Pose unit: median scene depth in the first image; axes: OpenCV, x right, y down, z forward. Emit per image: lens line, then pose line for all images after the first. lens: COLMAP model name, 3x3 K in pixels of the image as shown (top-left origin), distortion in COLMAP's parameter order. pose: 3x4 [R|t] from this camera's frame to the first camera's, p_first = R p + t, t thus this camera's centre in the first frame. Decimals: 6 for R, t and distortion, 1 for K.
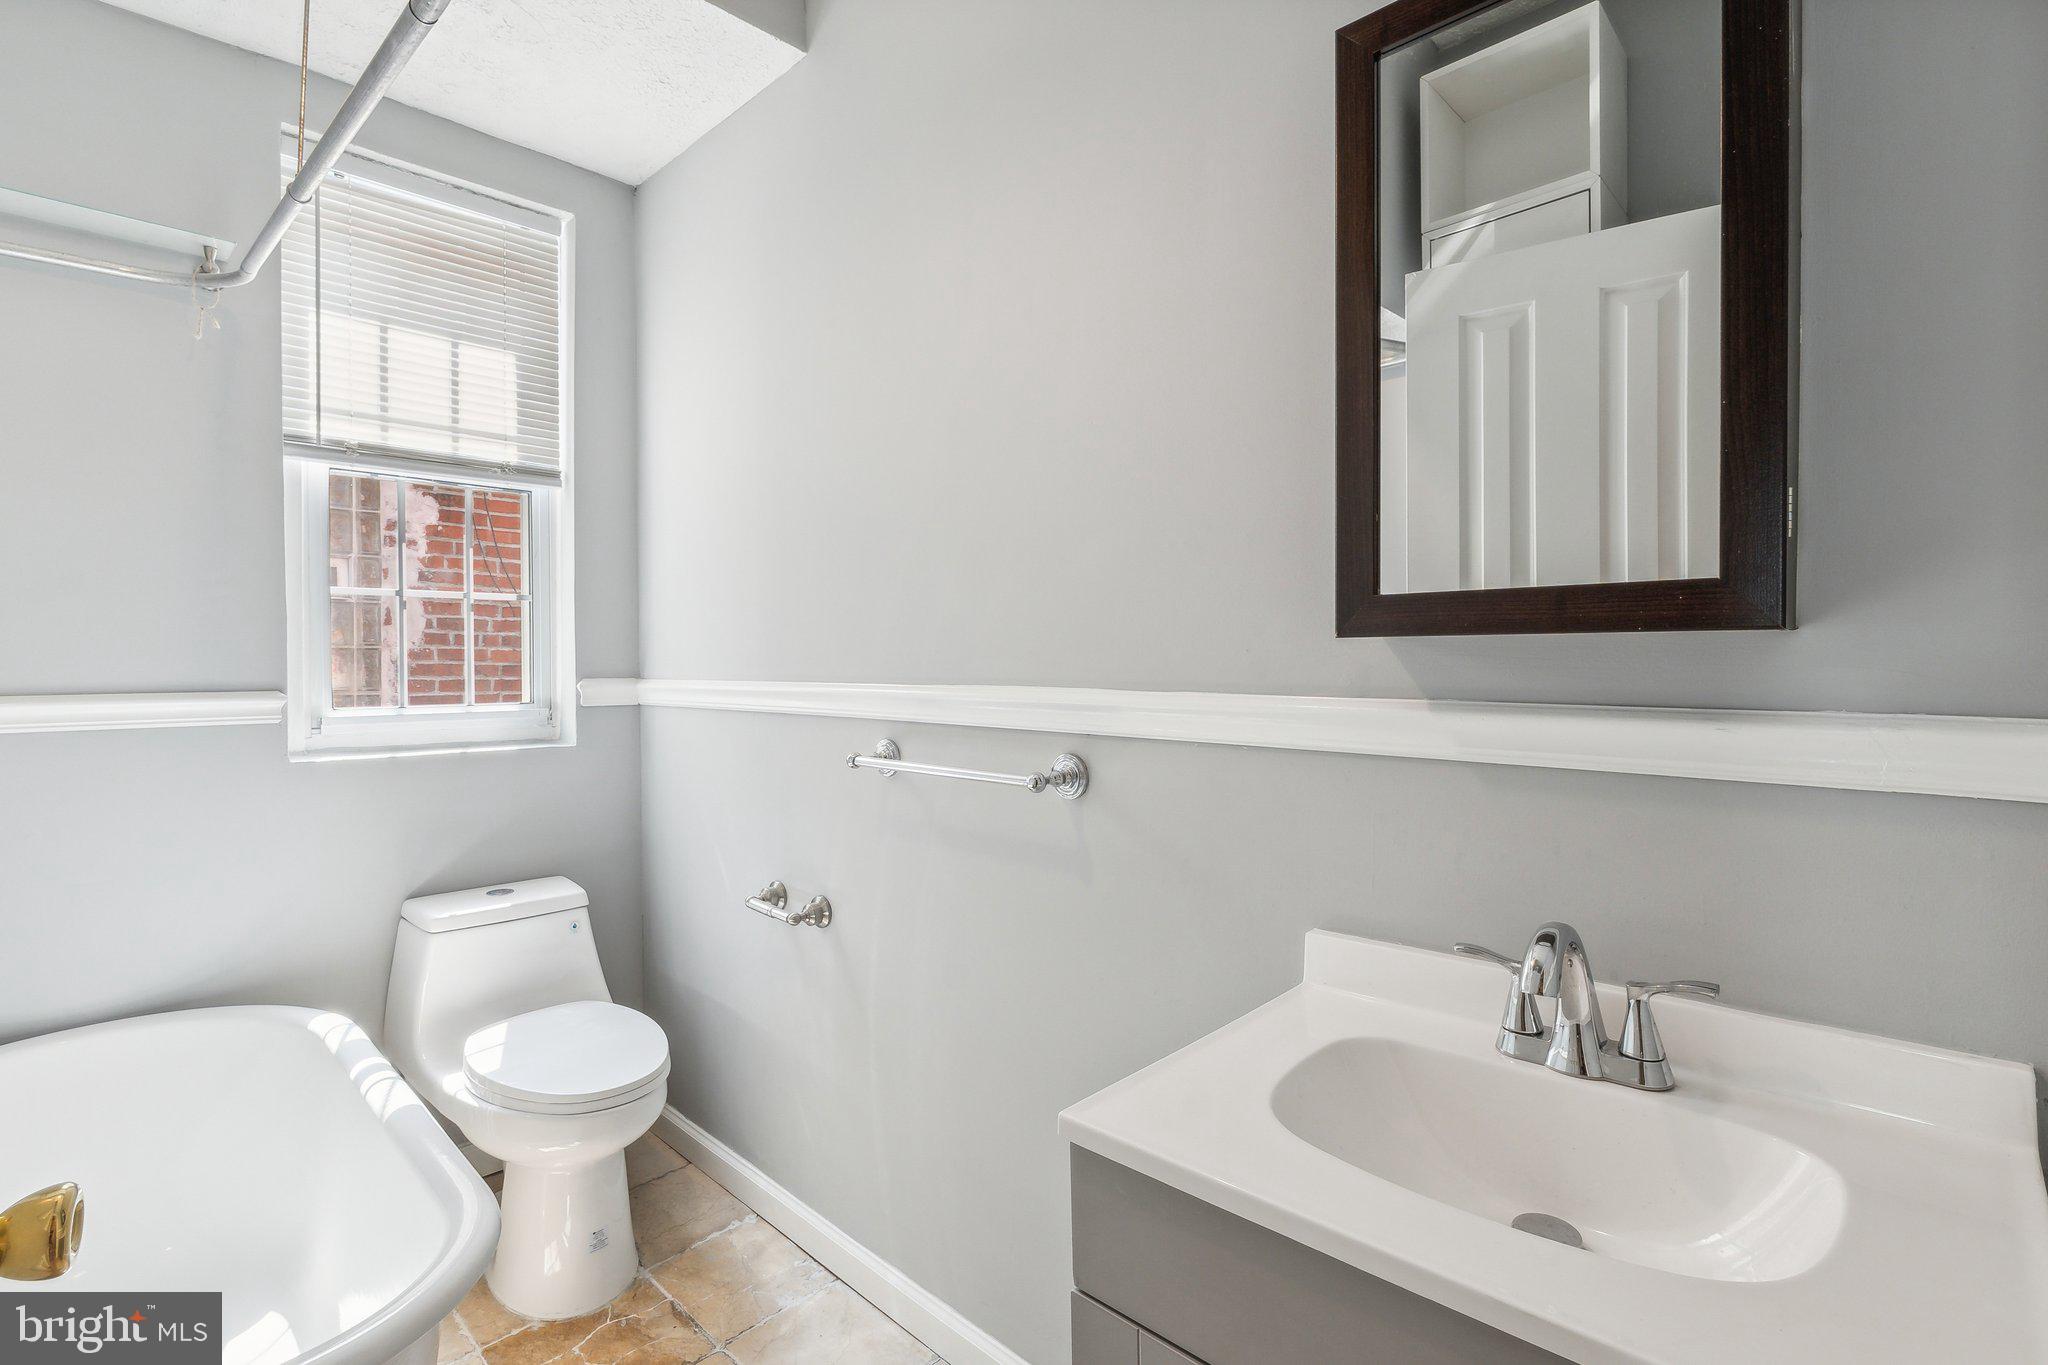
lens RADIAL K [[957.8, 0, 1027.6], [0, 957.8, 678.5], [0, 0, 1]] dist [-0.004886, -0.000401]
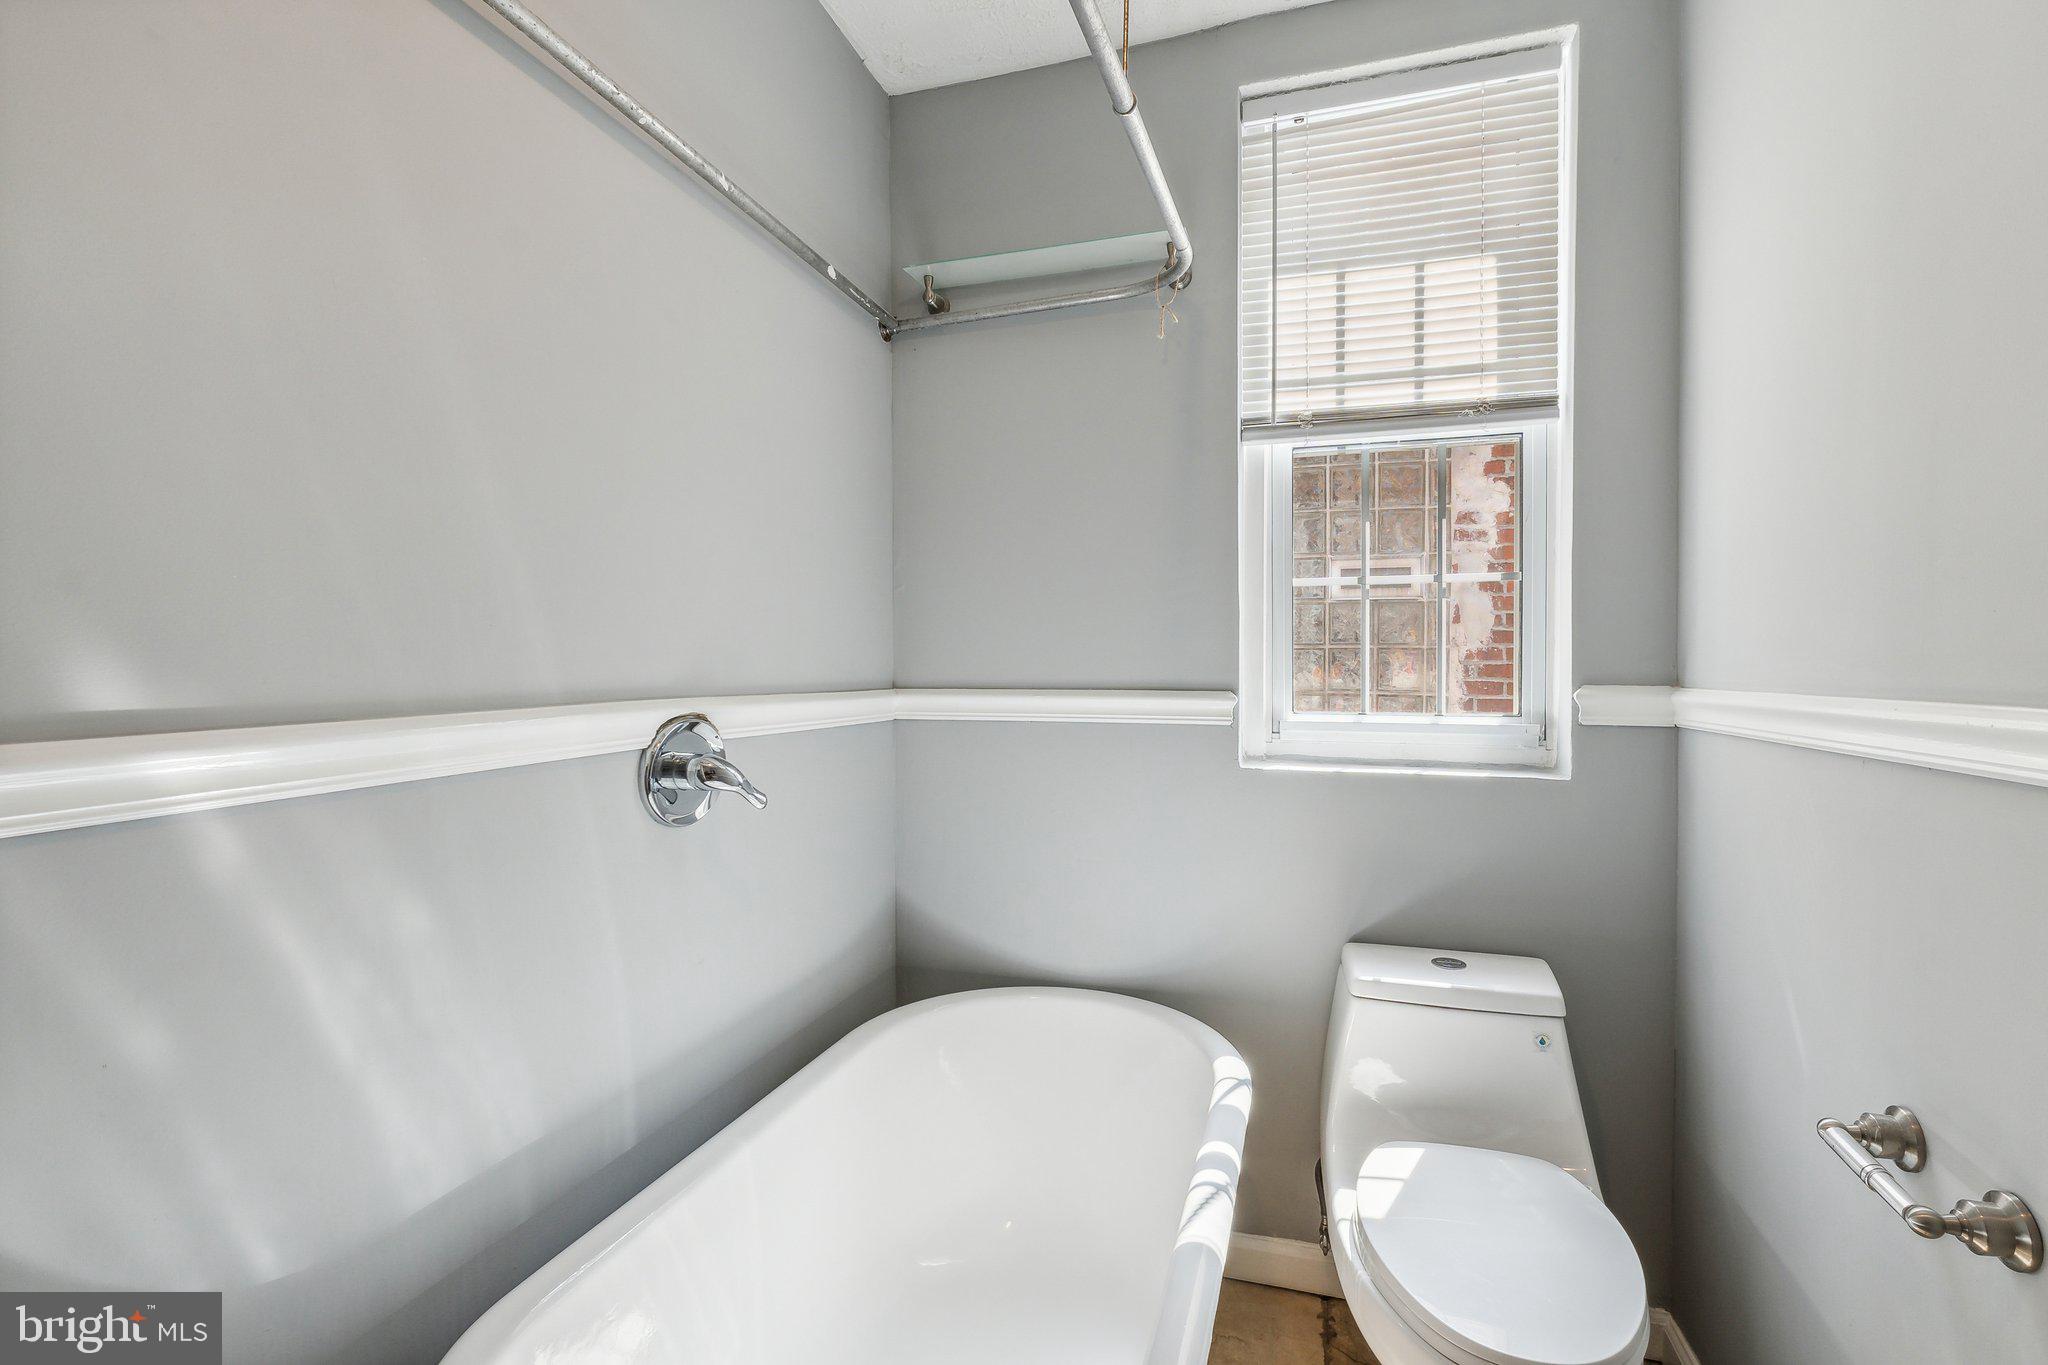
lens RADIAL K [[957.8, 0, 991.3], [0, 957.8, 676.6], [0, 0, 1]] dist [-0.004886, -0.000401]
pose [[0.438219, 0.014520, -0.898751, -0.028842], [-0.017411, 0.999819, 0.007663, -0.003959], [0.898700, 0.012290, 0.438393, 0.326914]]
